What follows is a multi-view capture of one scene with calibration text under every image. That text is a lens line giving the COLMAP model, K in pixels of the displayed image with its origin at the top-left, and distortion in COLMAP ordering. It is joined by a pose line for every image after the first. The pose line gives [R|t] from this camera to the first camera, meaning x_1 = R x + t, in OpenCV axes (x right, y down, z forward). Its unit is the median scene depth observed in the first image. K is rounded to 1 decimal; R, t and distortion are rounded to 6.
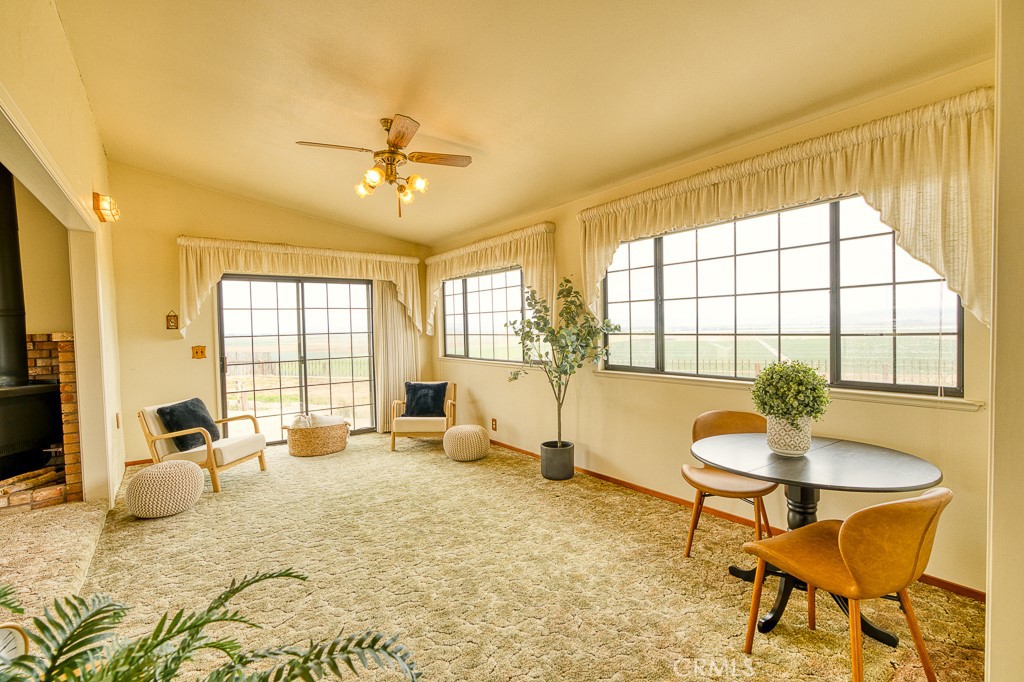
lens RADIAL K [[445.8, 0, 512.0], [0, 445.8, 341.0], [0, 0, 1]] dist [-0.000275, -0.000009]
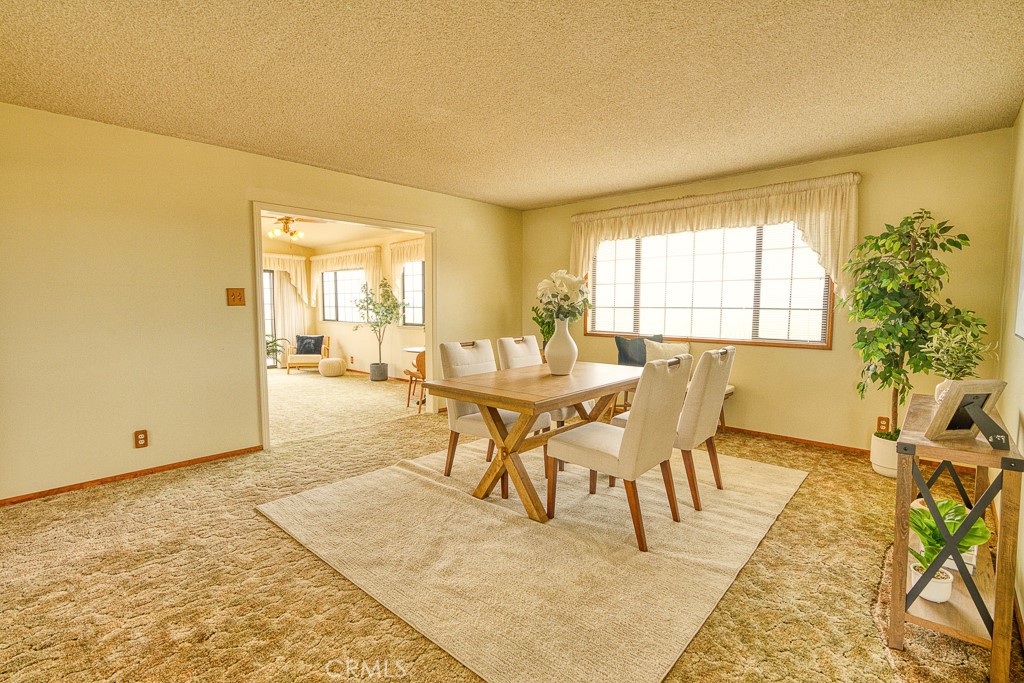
lens RADIAL K [[475.2, 0, 512.0], [0, 475.2, 341.5], [0, 0, 1]] dist [-0.000127, 0.000003]
pose [[0.983900, 0.006580, 0.178601, 0.266333], [-0.015191, 0.998784, 0.046891, 0.026226], [-0.178075, -0.048850, 0.982804, -0.997131]]
